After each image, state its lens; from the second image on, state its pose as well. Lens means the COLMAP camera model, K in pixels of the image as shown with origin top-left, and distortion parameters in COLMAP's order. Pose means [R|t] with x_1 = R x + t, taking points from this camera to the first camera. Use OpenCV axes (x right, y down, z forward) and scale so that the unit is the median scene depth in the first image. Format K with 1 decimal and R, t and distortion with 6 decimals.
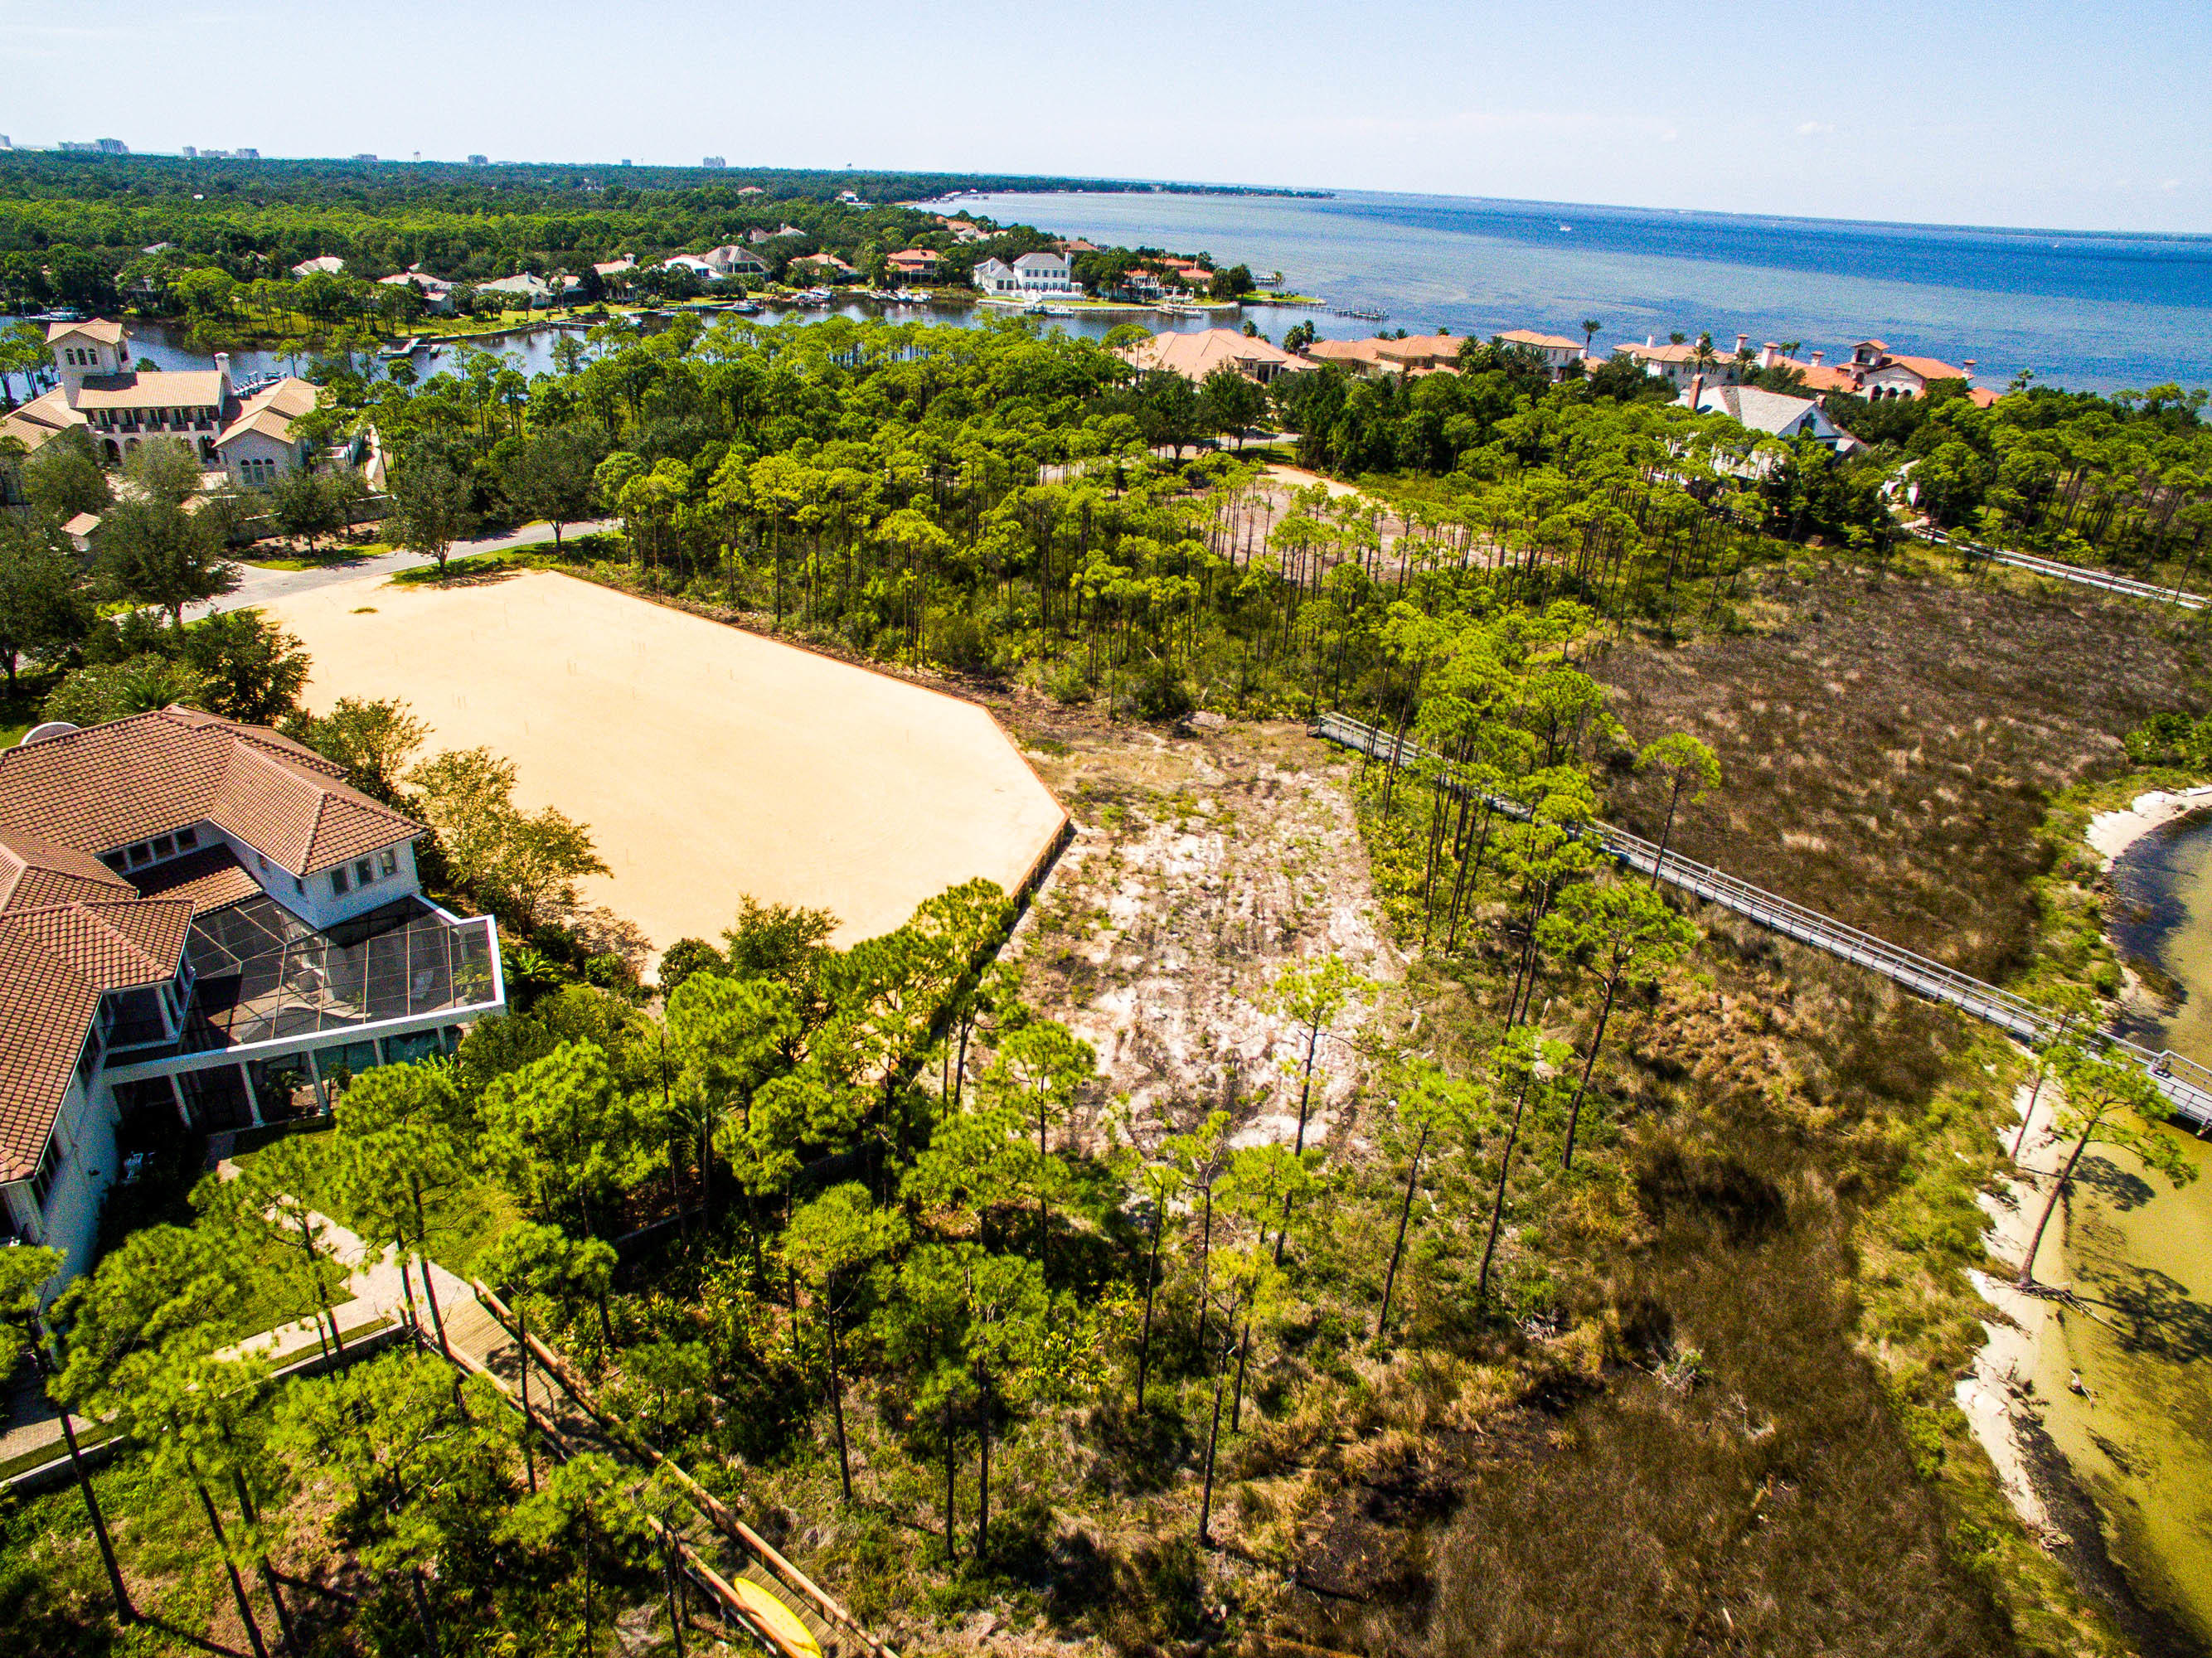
lens RADIAL K [[1360.3, 0, 1048.9], [0, 1360.3, 829.9], [0, 0, 1]] dist [-0.132739, 0.103717]
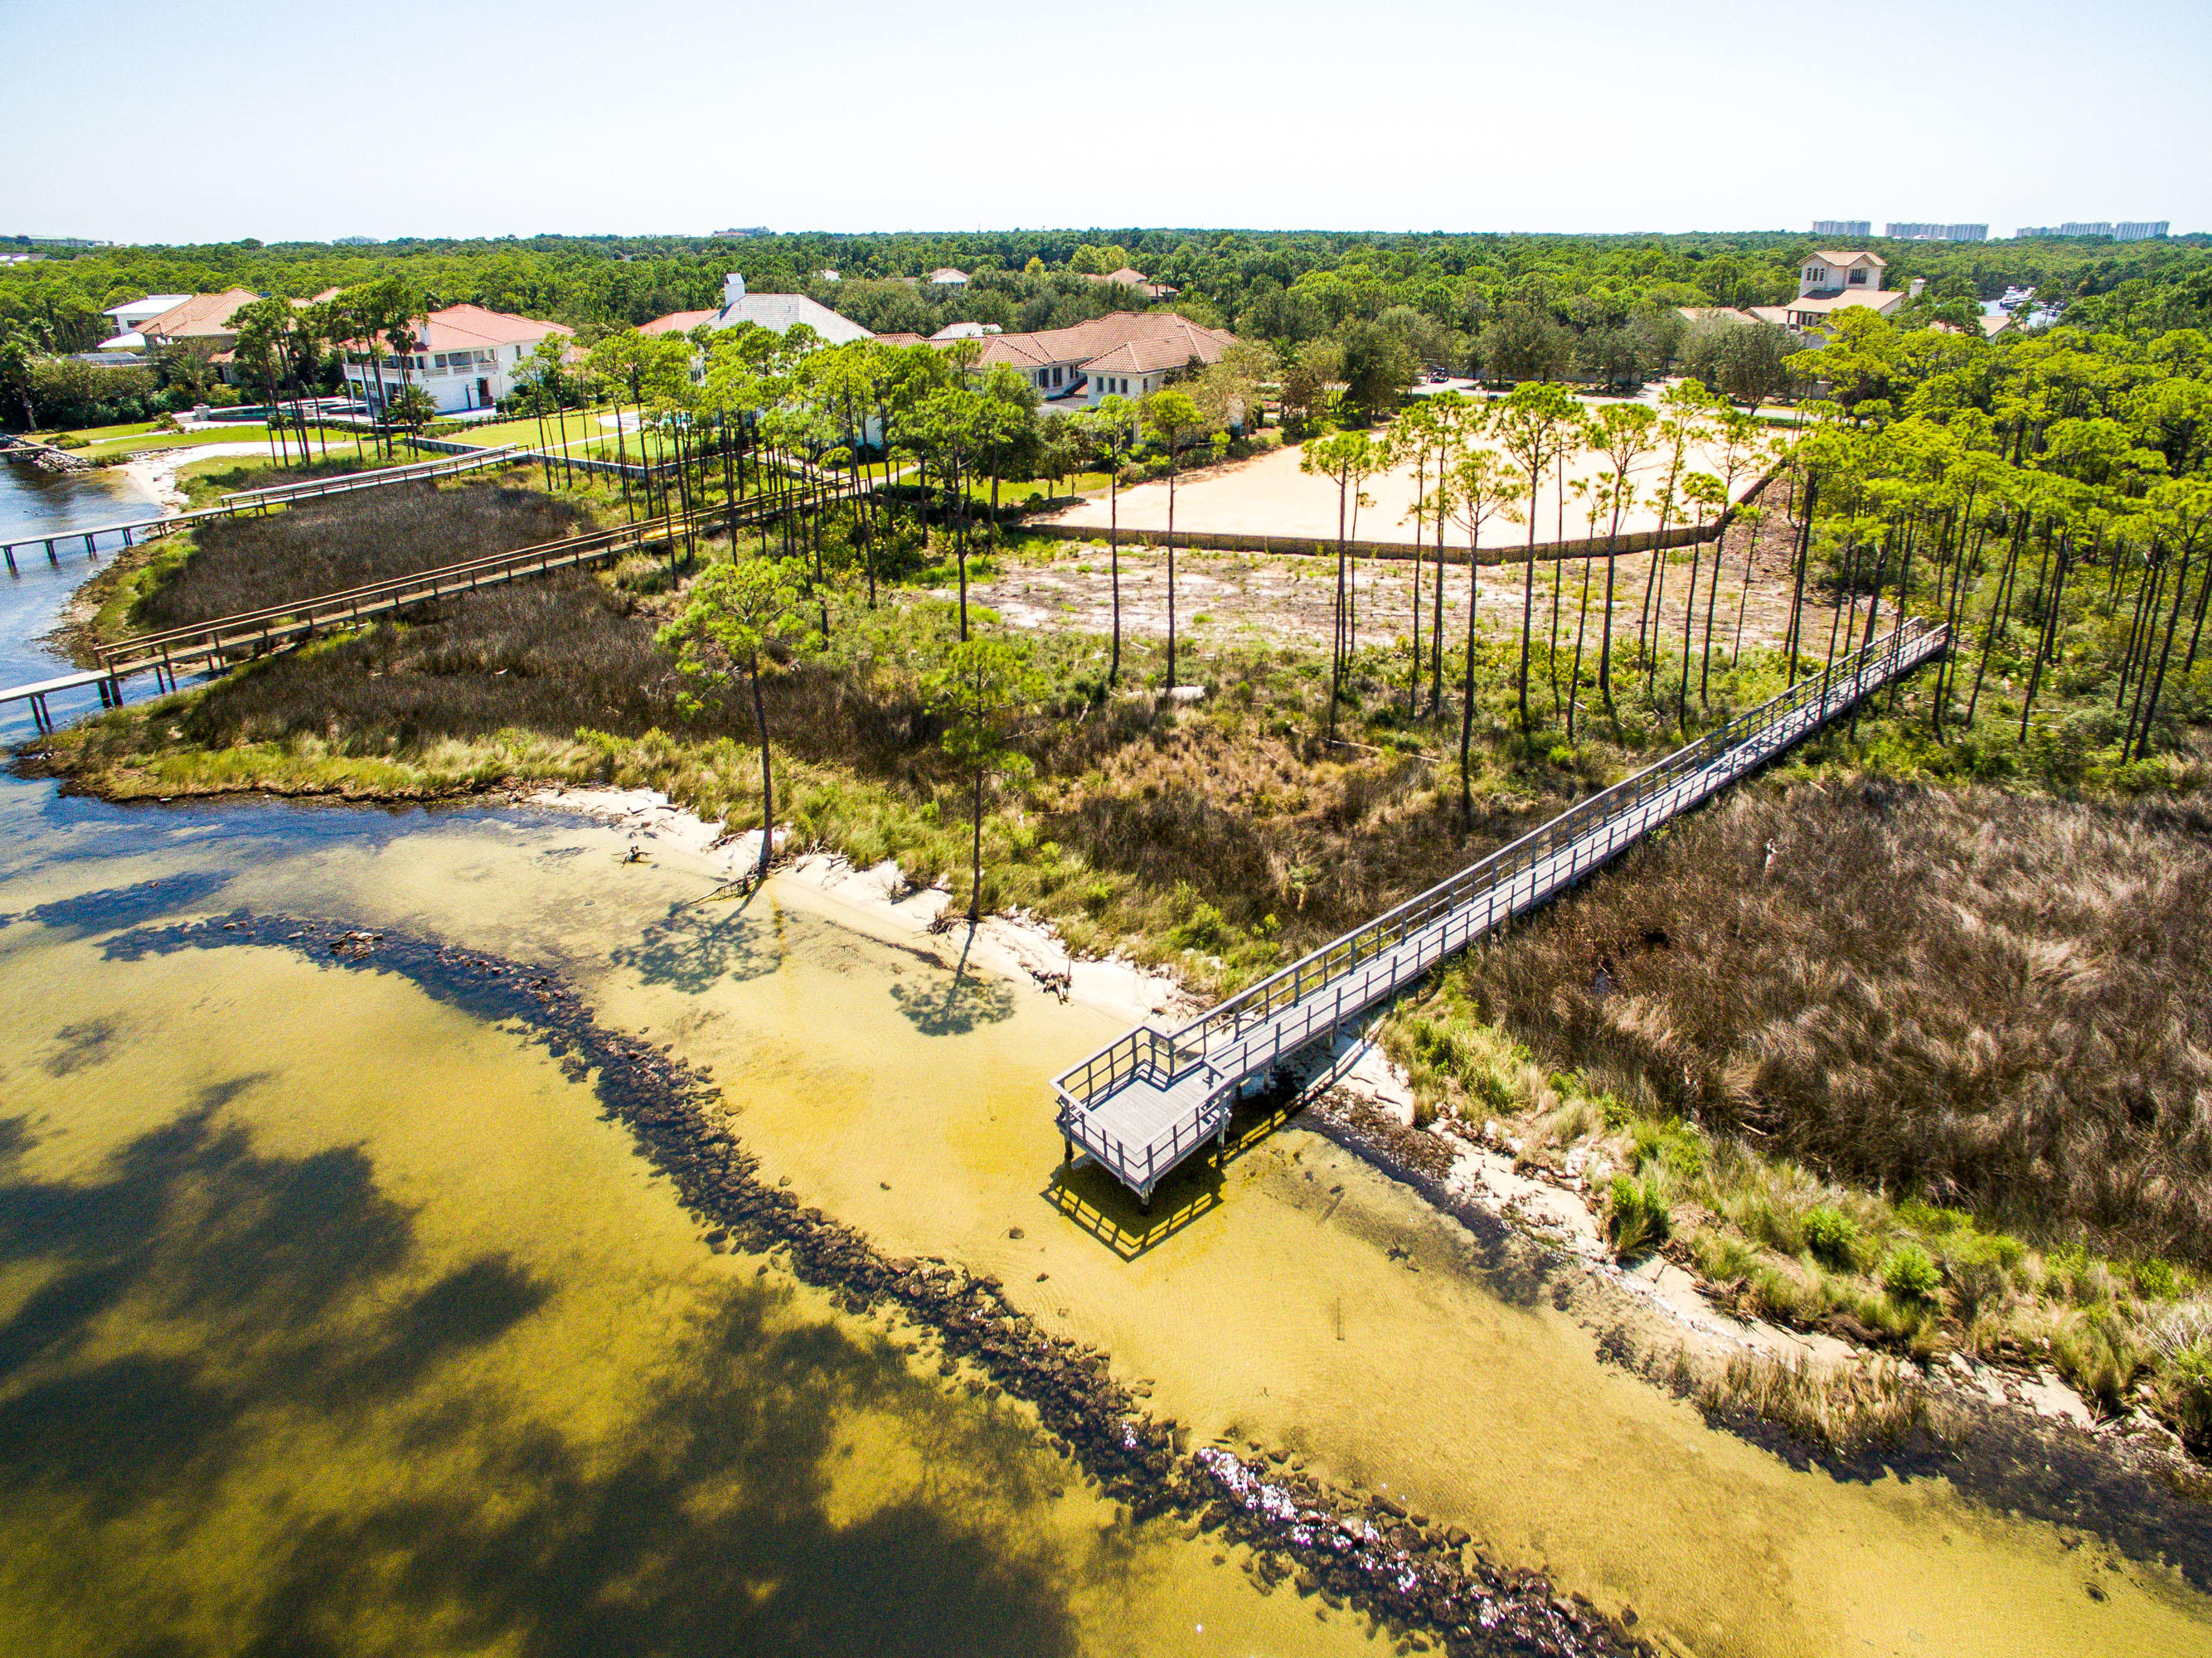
lens RADIAL K [[1305.8, 0, 1134.1], [0, 1305.8, 734.0], [0, 0, 1]] dist [-0.099358, 0.063111]
pose [[0.066266, 0.328288, -0.942251, 0.790898], [-0.437794, 0.858142, 0.268194, -0.029057], [0.896630, 0.394740, 0.200588, 0.521176]]
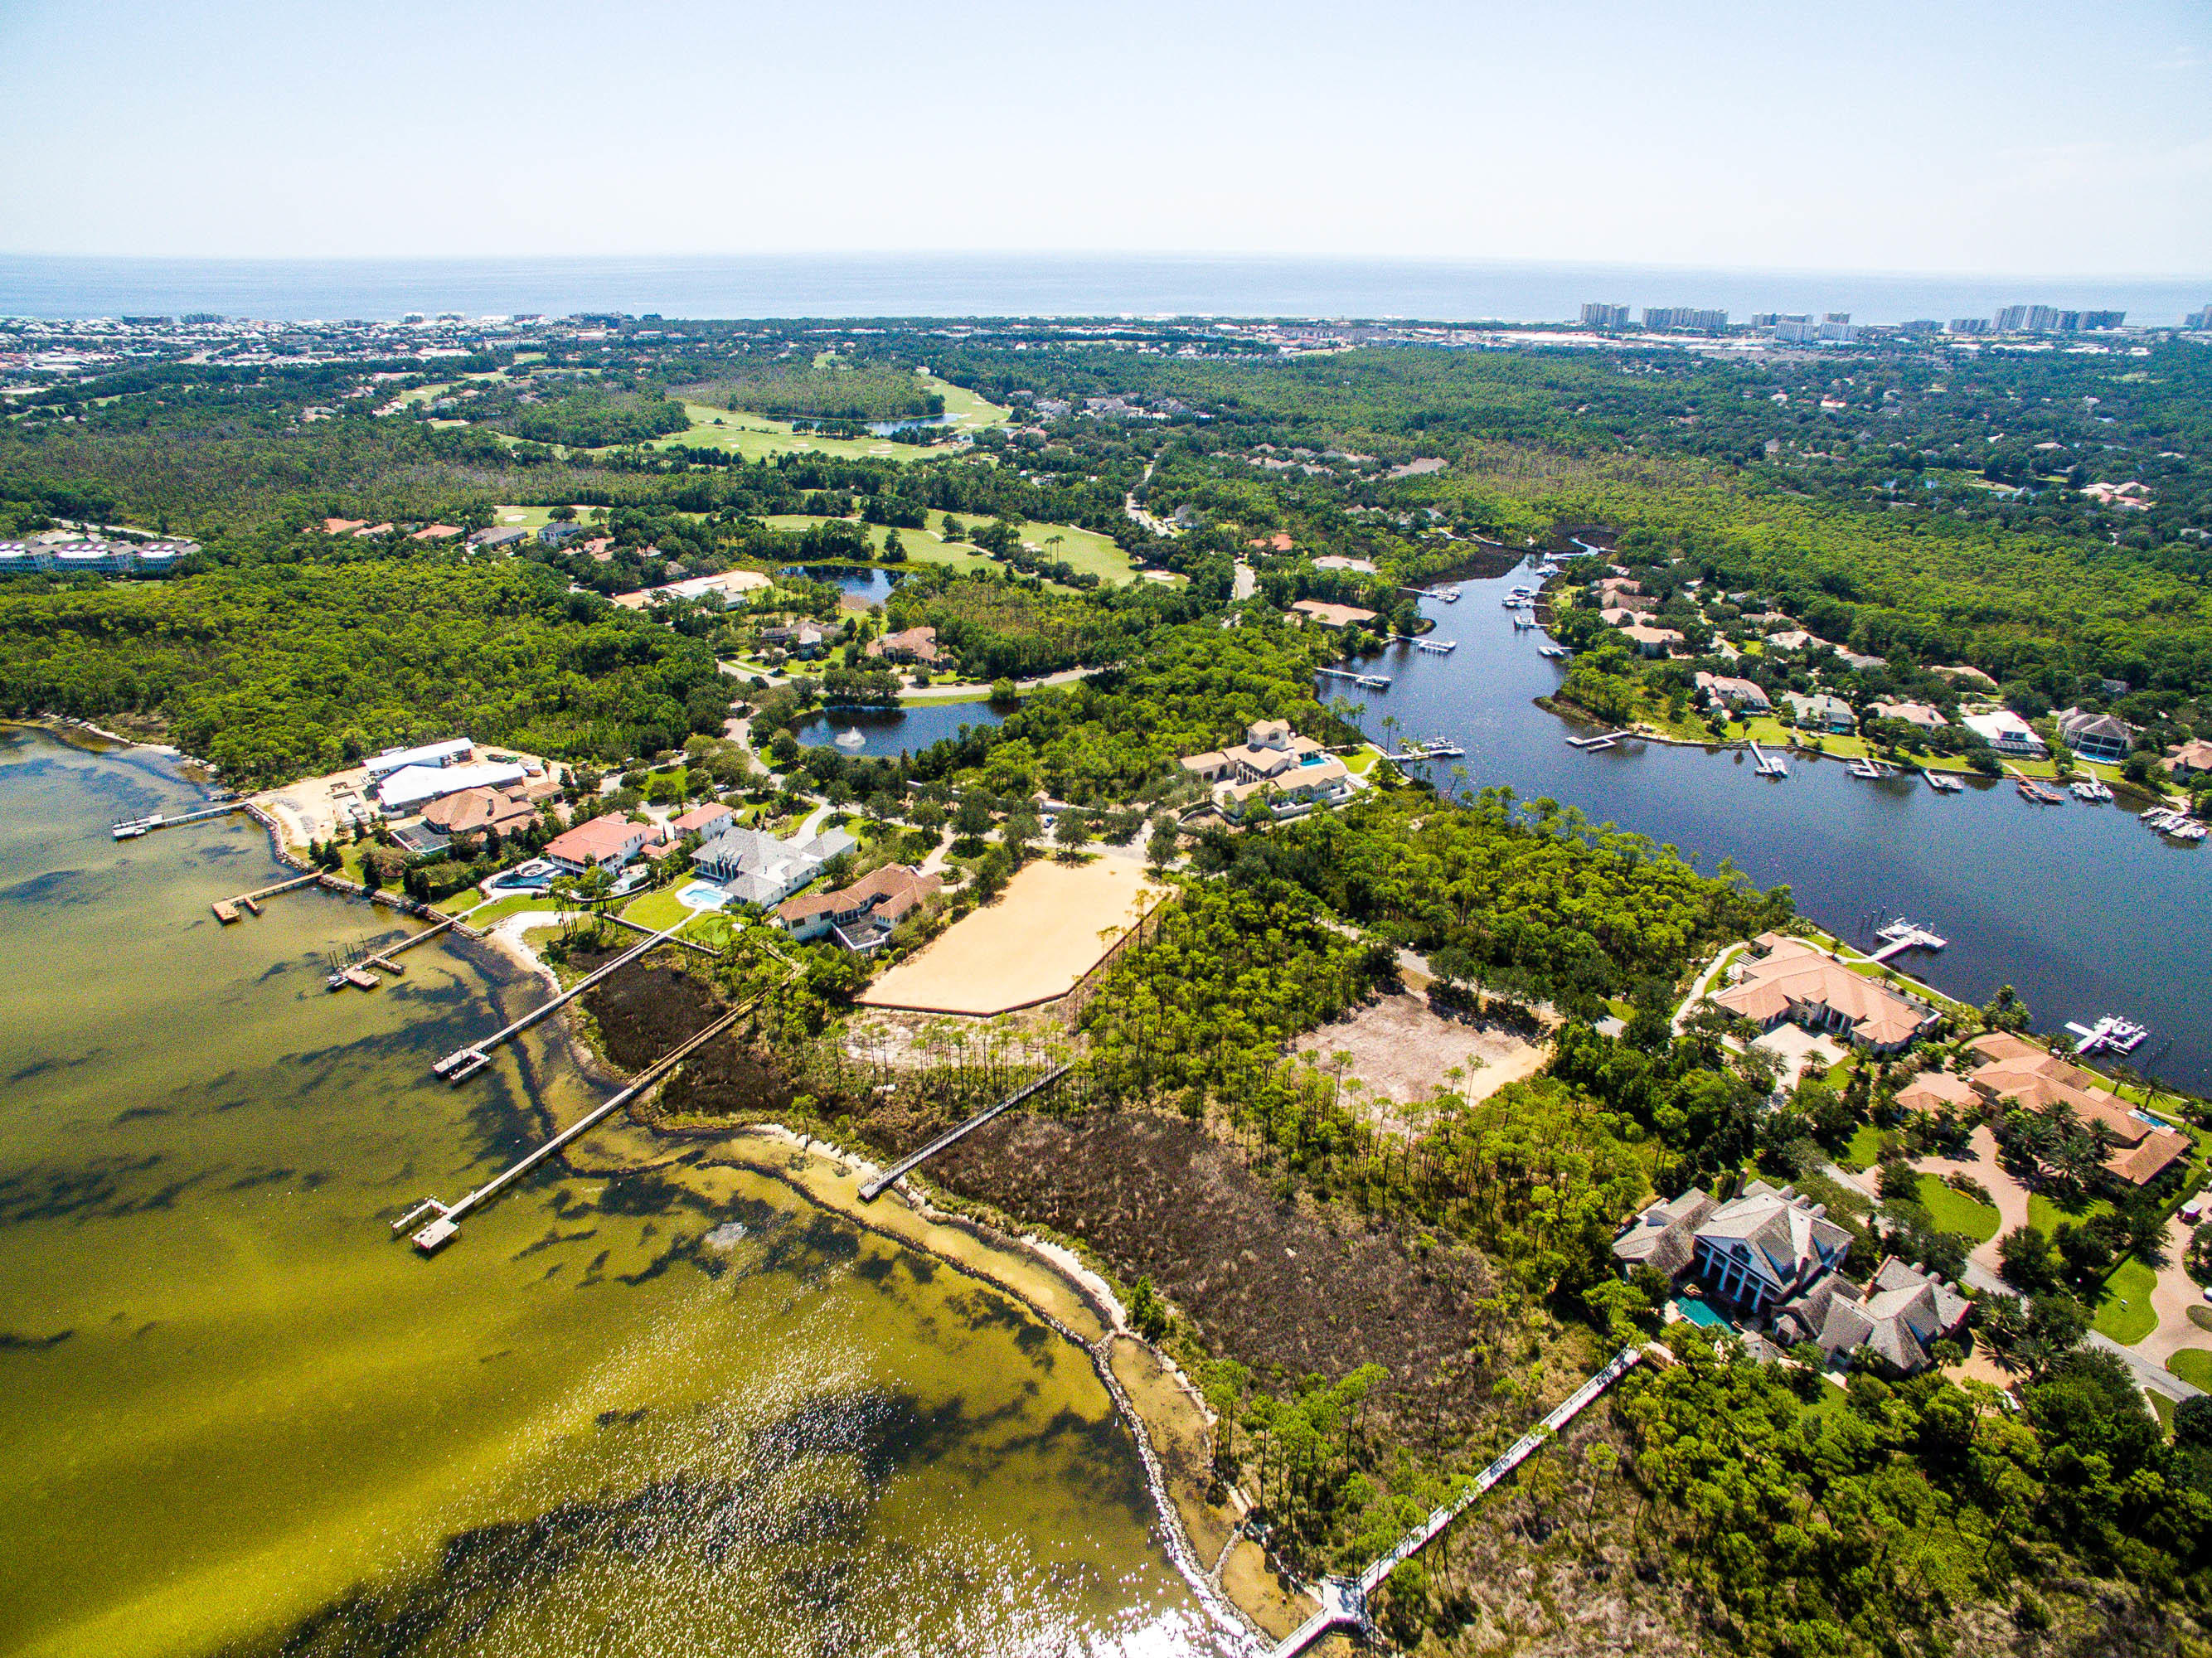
lens RADIAL K [[1295.6, 0, 1110.8], [0, 1295.6, 831.0], [0, 0, 1]] dist [-0.120811, 0.089696]
pose [[0.158458, 0.390605, -0.906818, 2.409905], [-0.440007, 0.850119, 0.289296, -1.255000], [0.883903, 0.353165, 0.306577, 0.078800]]
